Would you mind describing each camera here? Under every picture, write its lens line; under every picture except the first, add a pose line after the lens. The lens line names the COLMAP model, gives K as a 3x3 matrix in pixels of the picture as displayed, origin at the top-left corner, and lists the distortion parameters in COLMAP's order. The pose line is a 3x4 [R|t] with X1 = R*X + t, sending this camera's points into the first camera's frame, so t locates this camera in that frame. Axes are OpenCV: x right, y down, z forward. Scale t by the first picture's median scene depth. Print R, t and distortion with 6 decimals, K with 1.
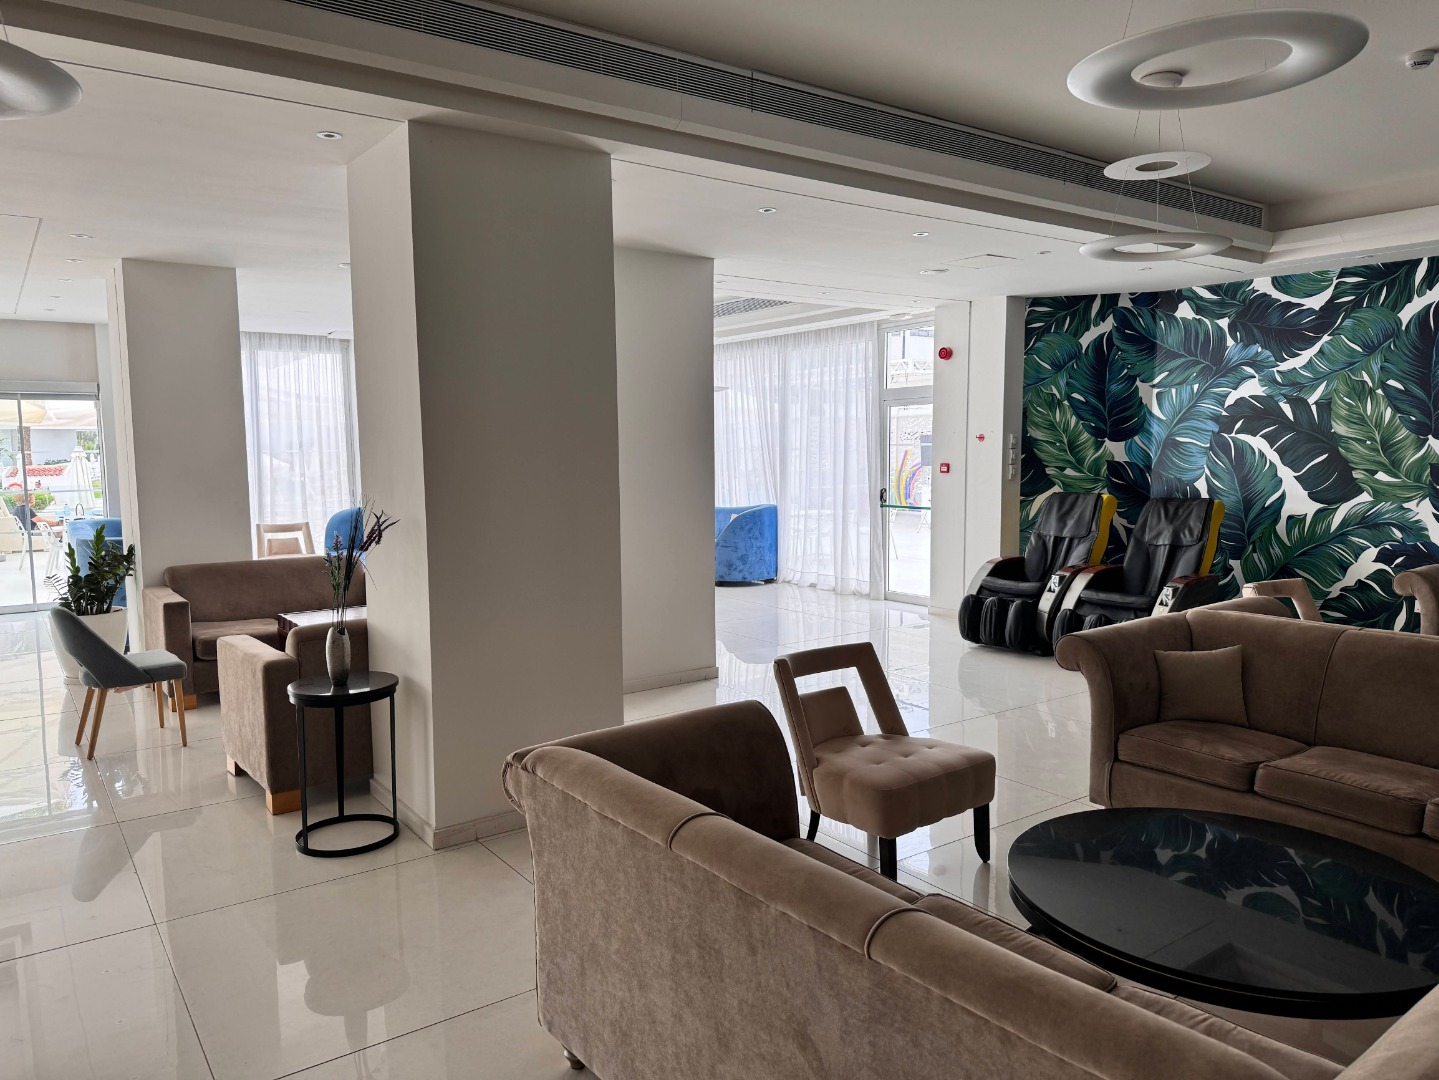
lens RADIAL K [[1013.1, 0, 712.6], [0, 1013.1, 542.1], [0, 0, 1]] dist [0.032461, -0.039735]
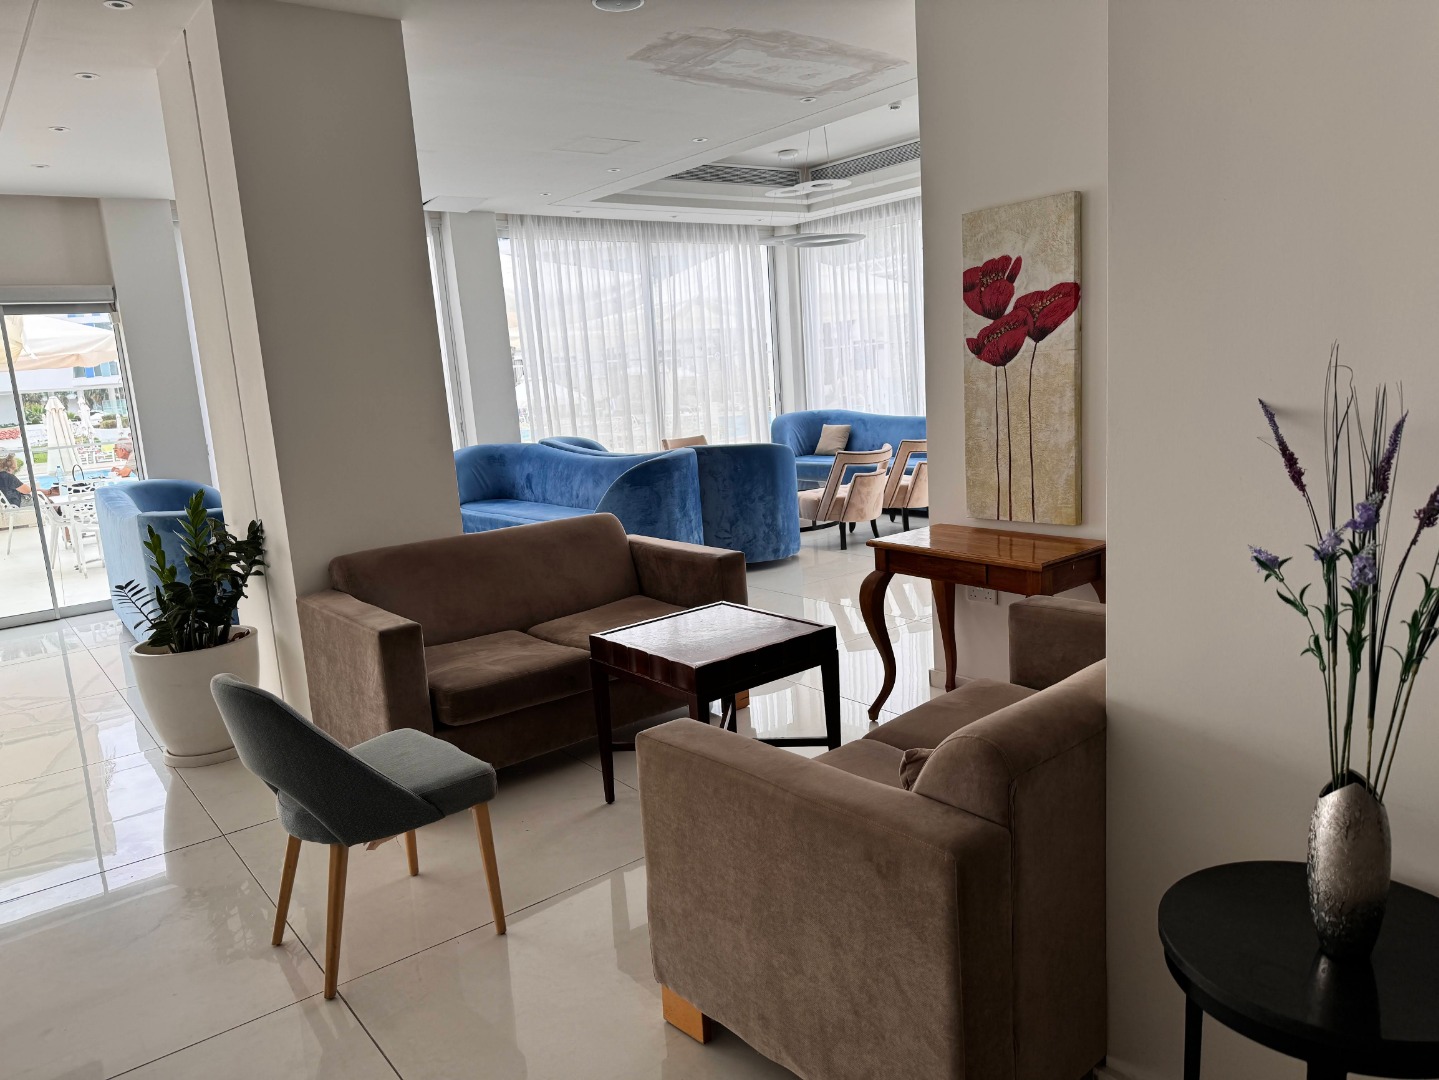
lens RADIAL K [[1013.1, 0, 727.4], [0, 1013.1, 535.4], [0, 0, 1]] dist [0.032461, -0.039735]
pose [[0.996821, -0.070969, 0.036207, -0.323705], [0.067937, 0.994556, 0.079012, -0.018635], [-0.041618, -0.076301, 0.996216, 0.403233]]
